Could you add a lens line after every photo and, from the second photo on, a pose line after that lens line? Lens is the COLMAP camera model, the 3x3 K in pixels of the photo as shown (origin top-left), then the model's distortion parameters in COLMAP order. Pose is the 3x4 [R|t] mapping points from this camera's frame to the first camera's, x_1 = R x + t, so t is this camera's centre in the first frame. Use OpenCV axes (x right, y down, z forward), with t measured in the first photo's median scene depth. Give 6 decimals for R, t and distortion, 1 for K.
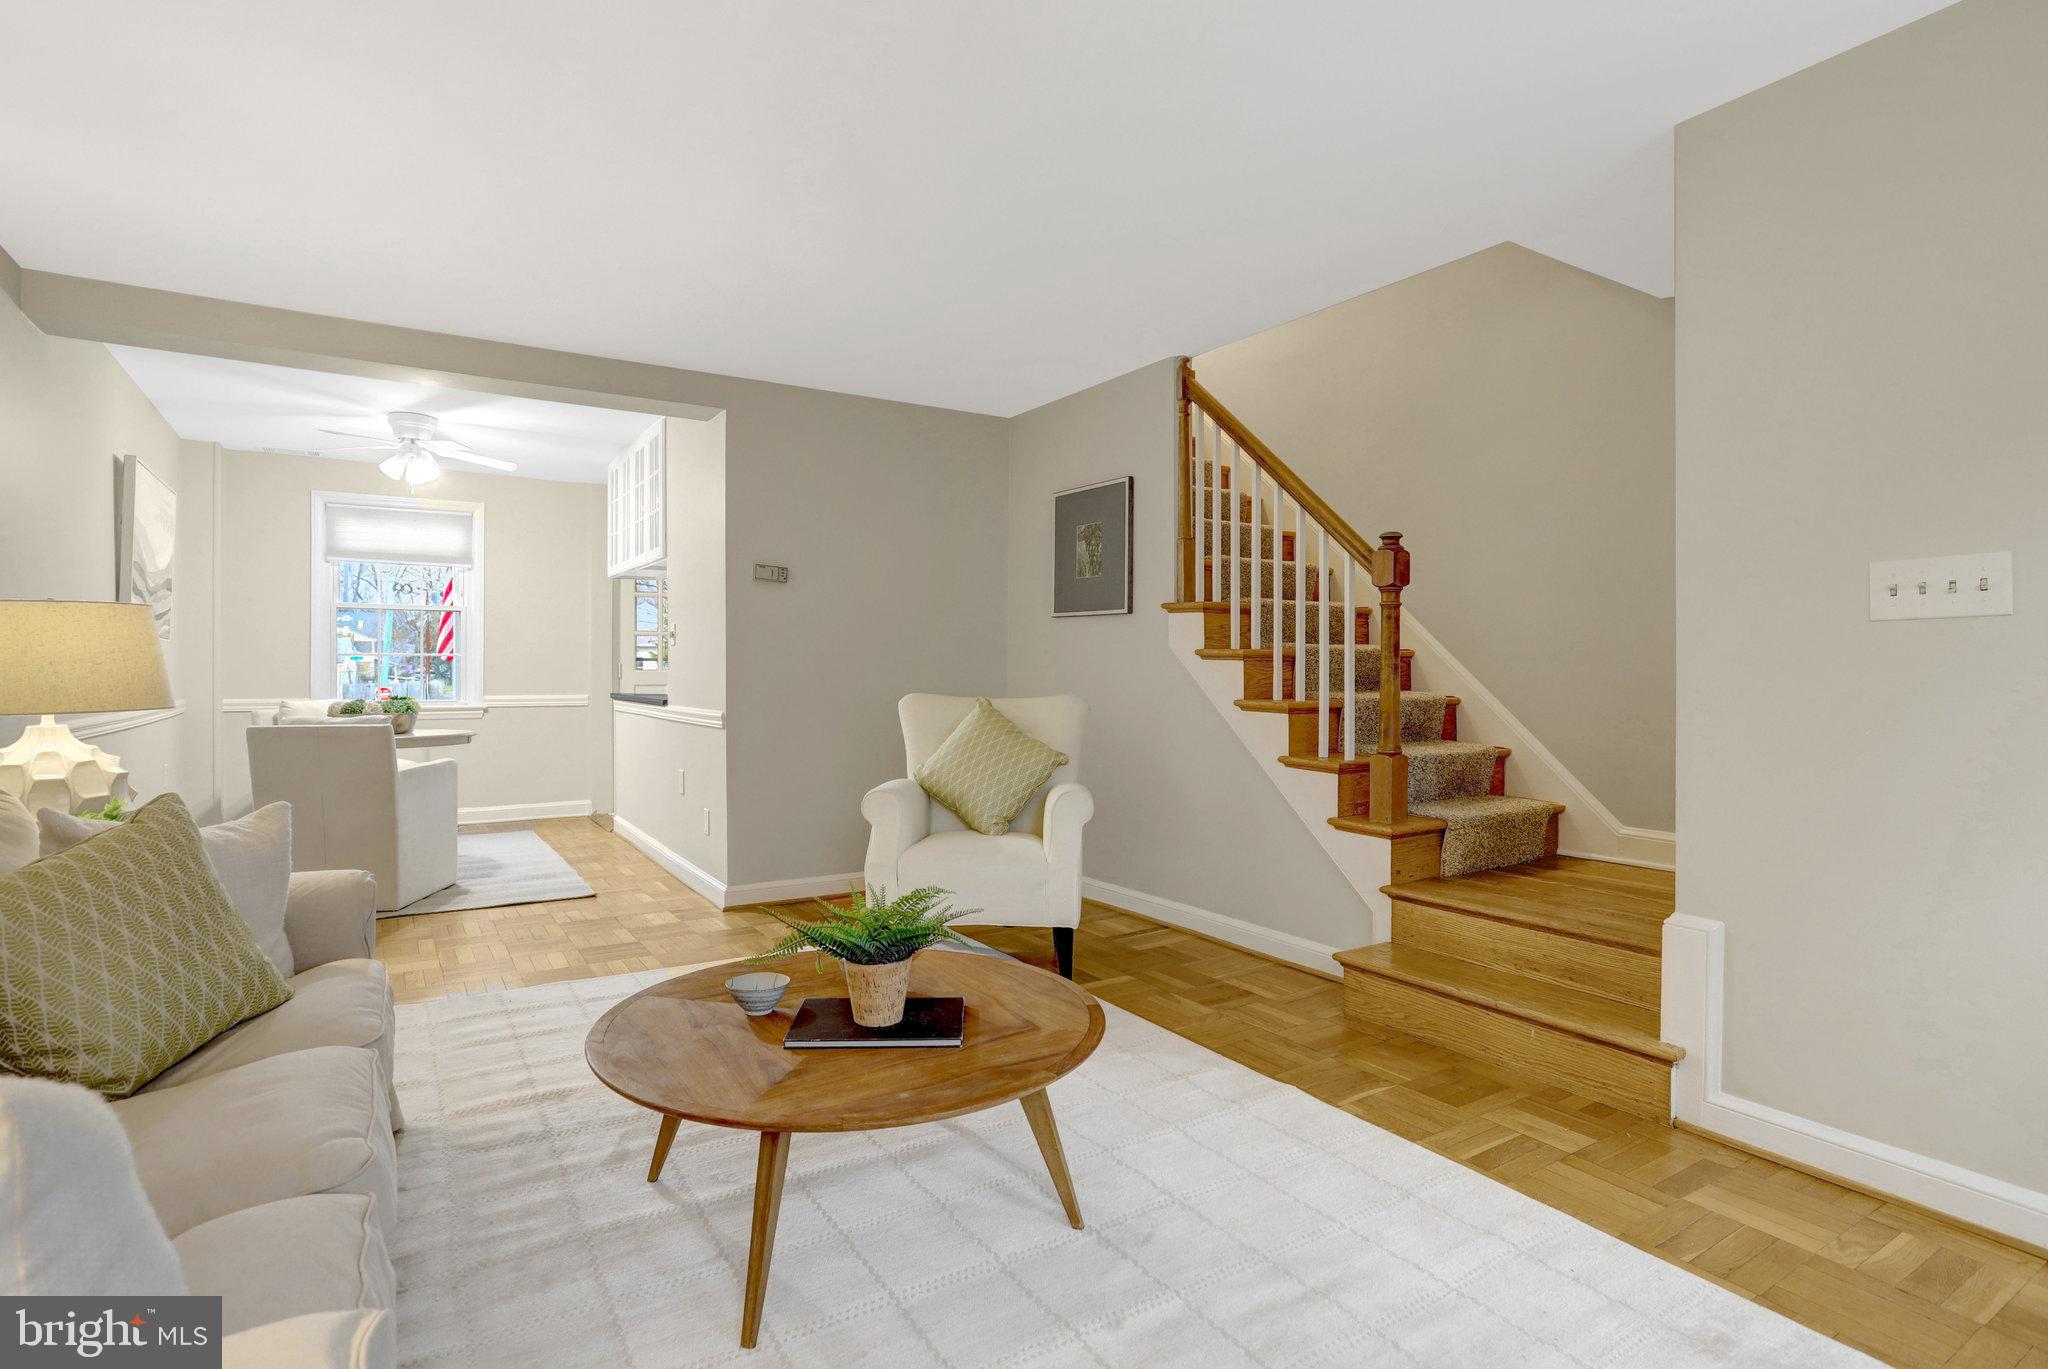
lens RADIAL K [[1011.2, 0, 1035.2], [0, 1011.2, 684.2], [0, 0, 1]] dist [-0.001086, 0.000009]
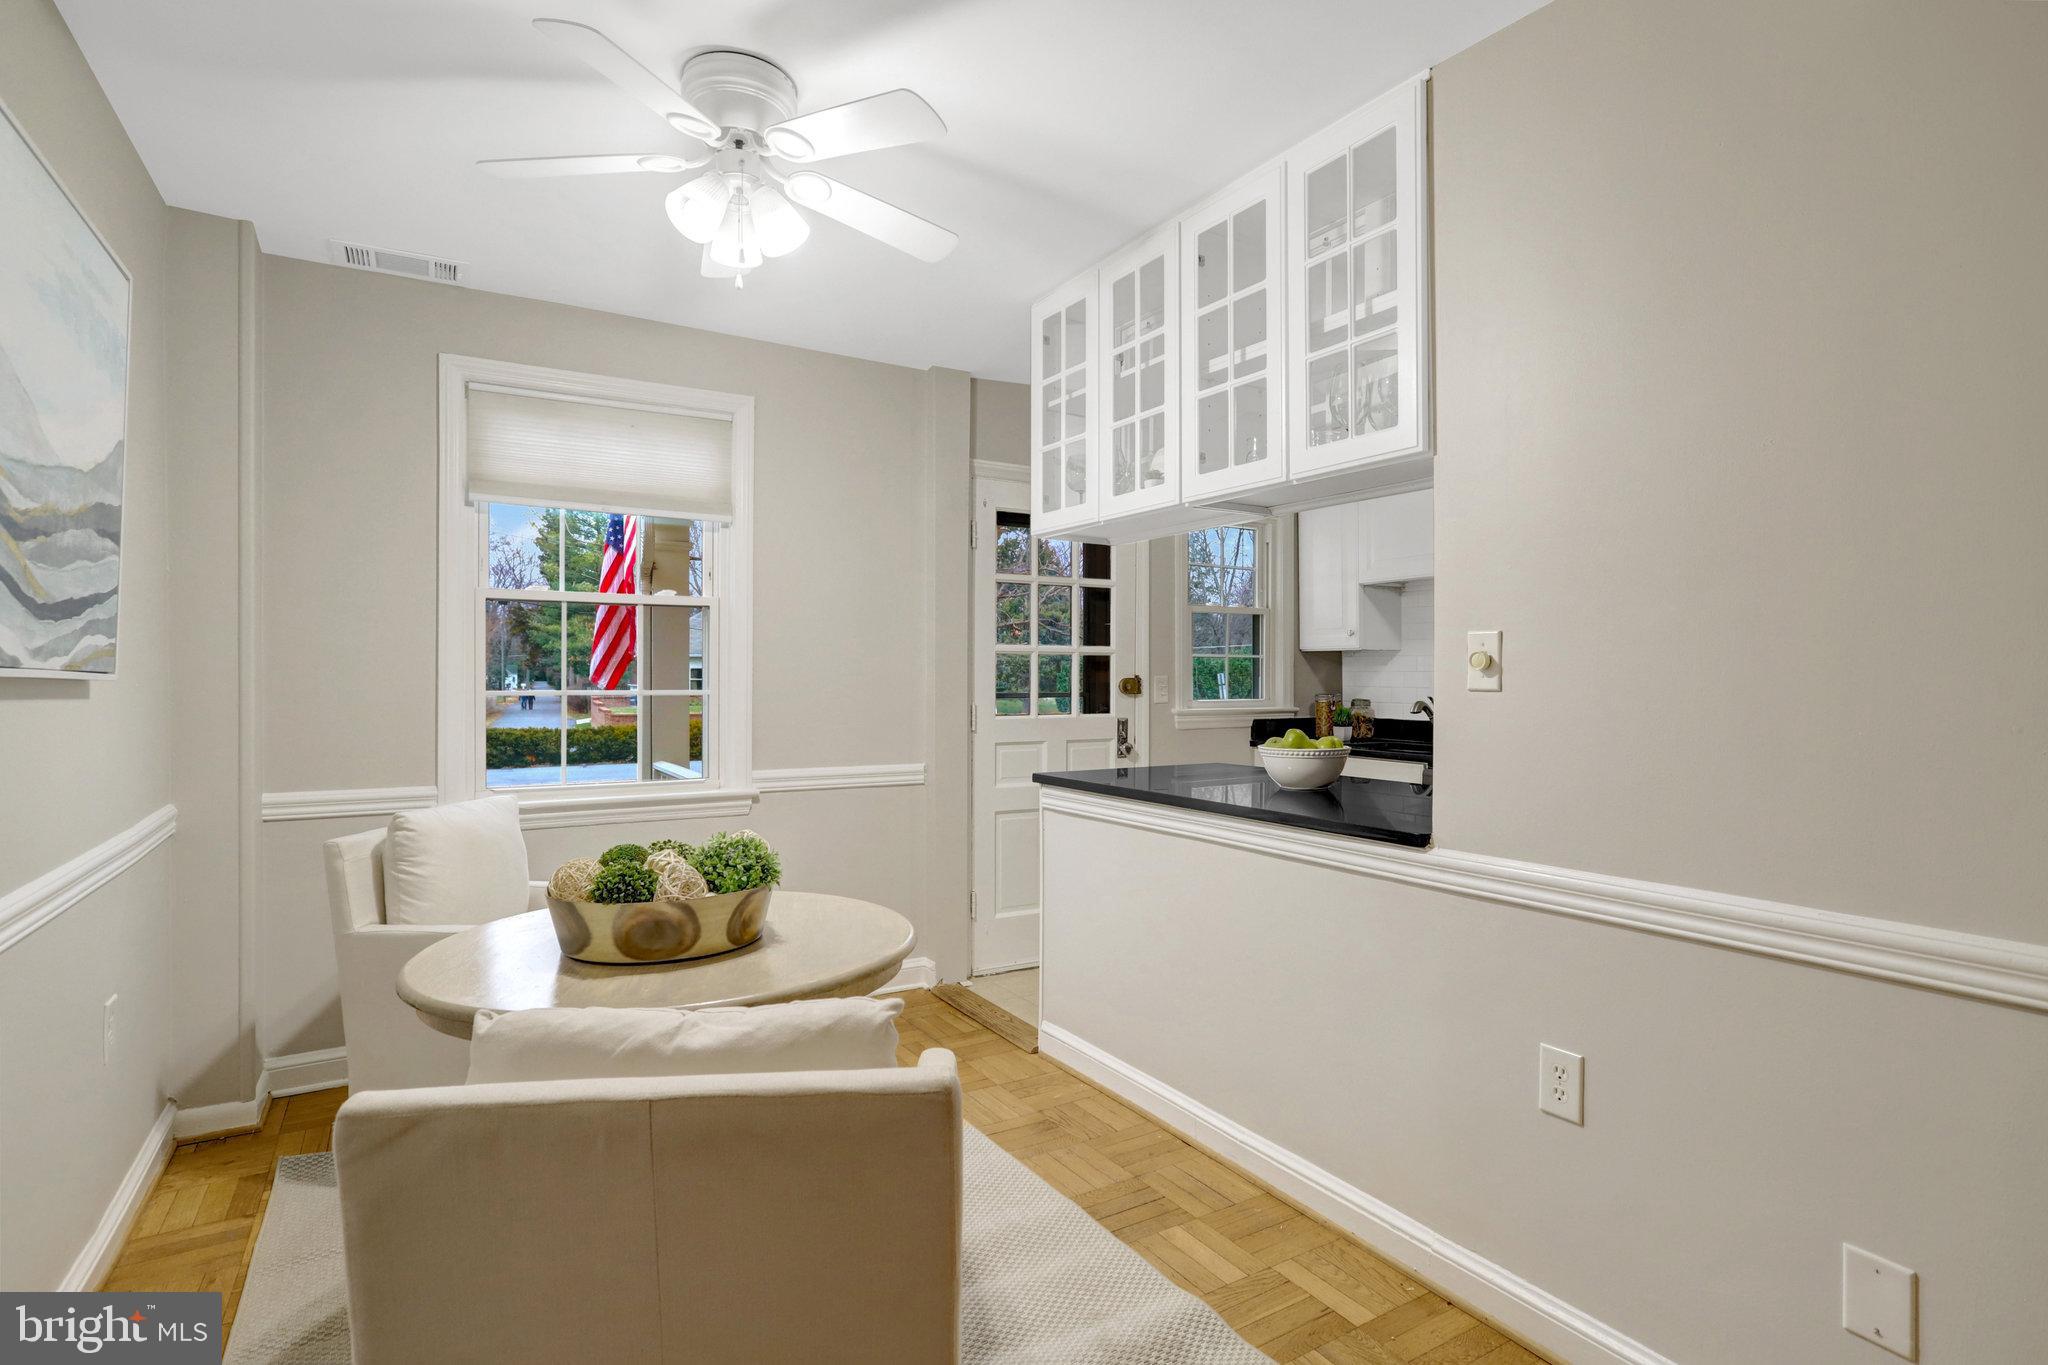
lens RADIAL K [[997.5, 0, 1020.1], [0, 997.5, 691.4], [0, 0, 1]] dist [-0.011853, 0.000783]
pose [[0.999454, -0.001833, -0.032990, -0.500703], [0.001808, 0.999998, -0.000777, -0.035895], [0.032991, 0.000717, 0.999455, 0.633717]]
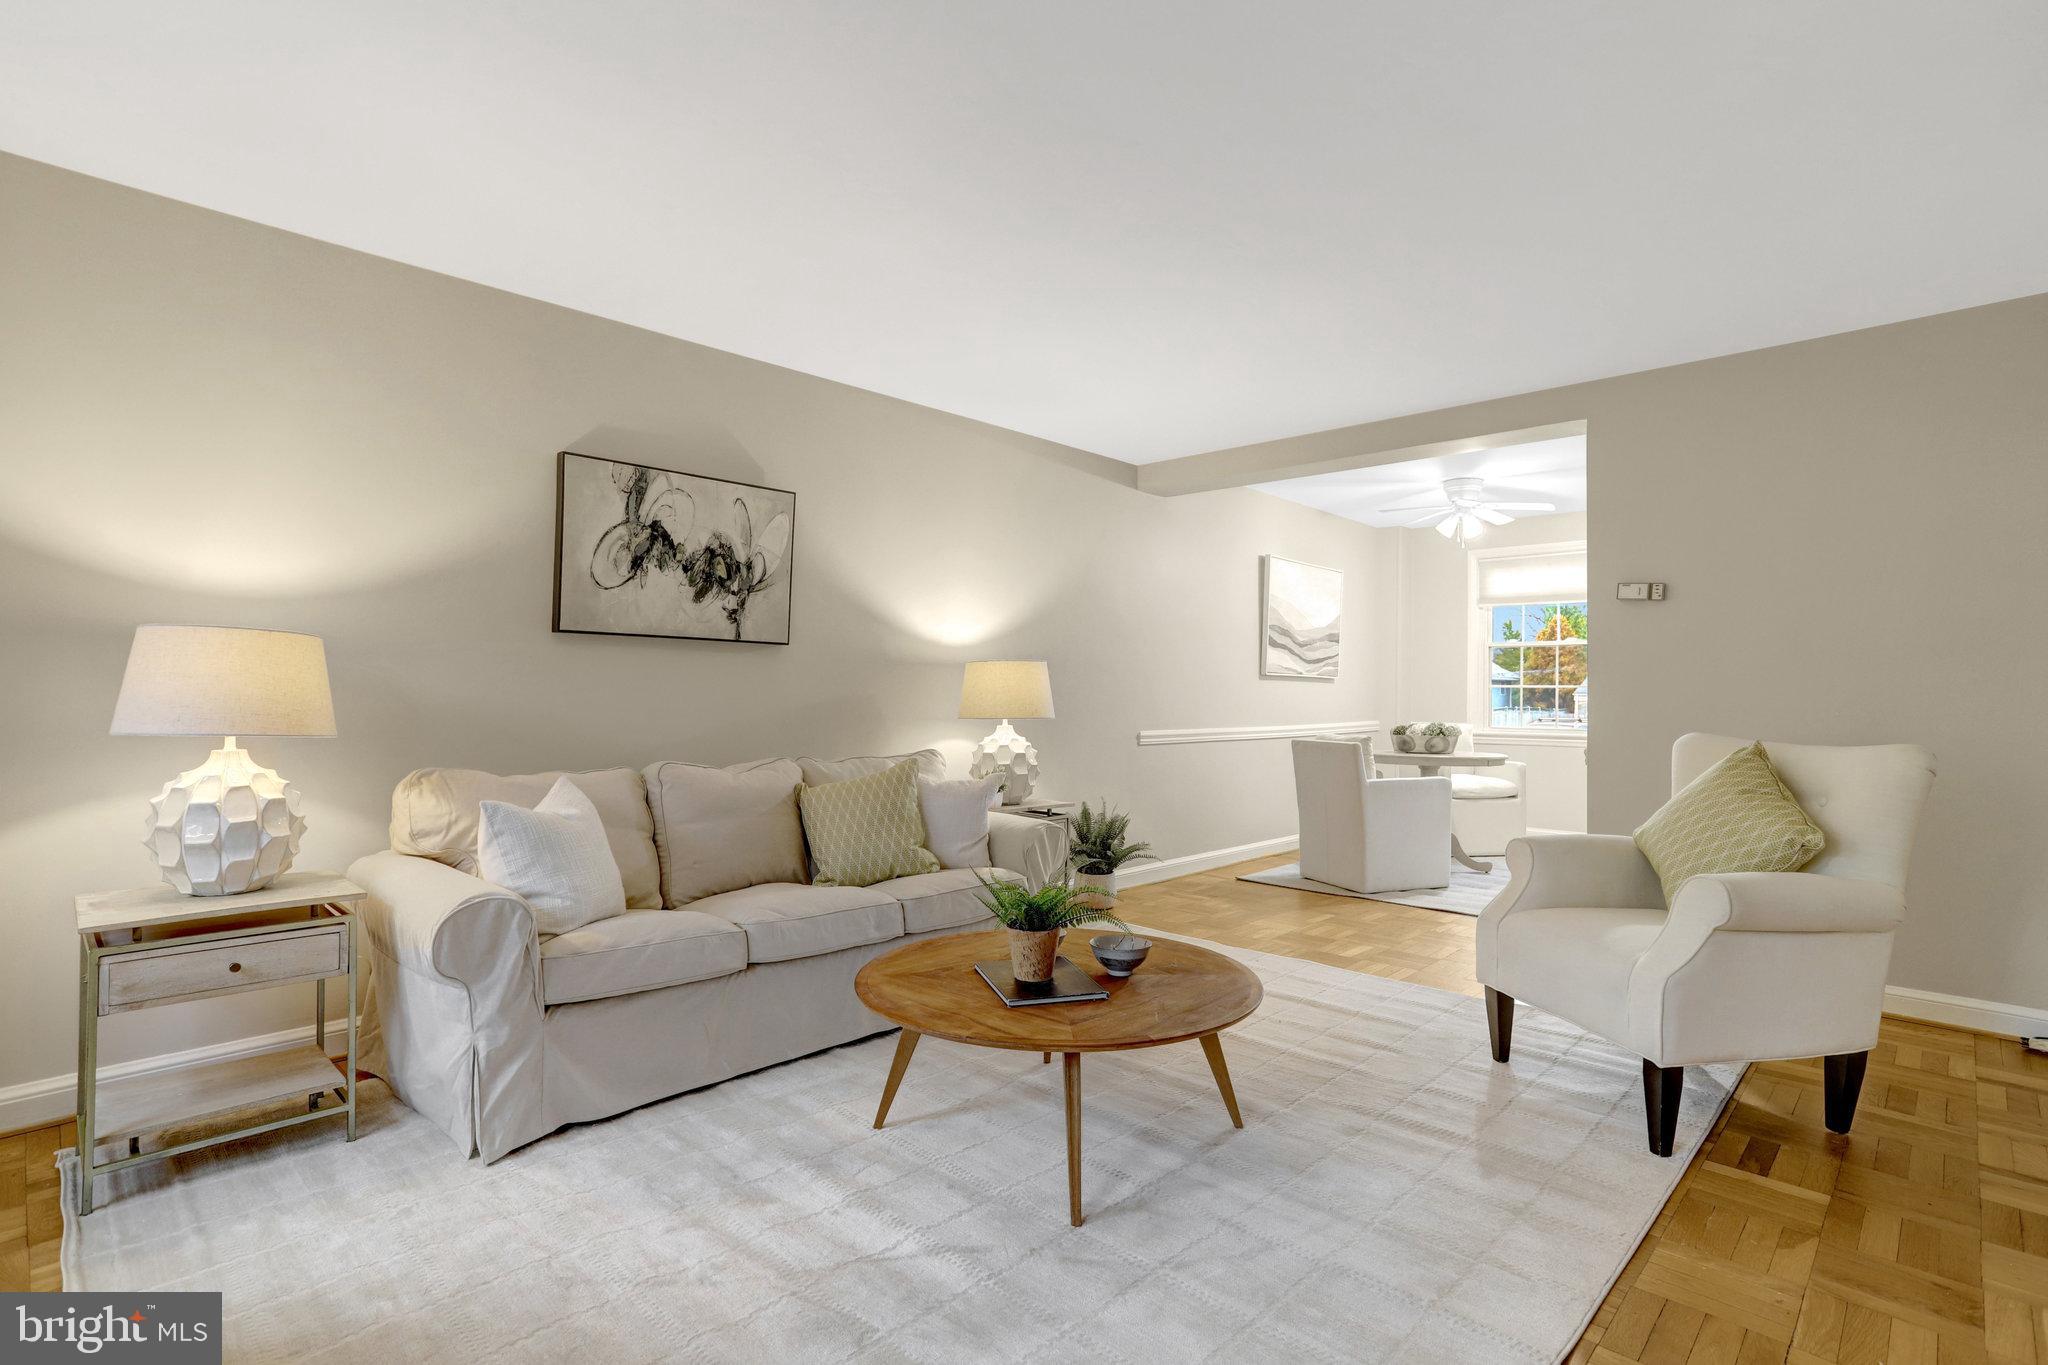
lens RADIAL K [[997.5, 0, 1020.1], [0, 997.5, 691.4], [0, 0, 1]] dist [-0.011853, 0.000783]
pose [[0.226732, -0.001930, -0.973955, 0.382588], [-0.017834, 0.999822, -0.006132, -0.006842], [0.973794, 0.018760, 0.226657, 0.250403]]
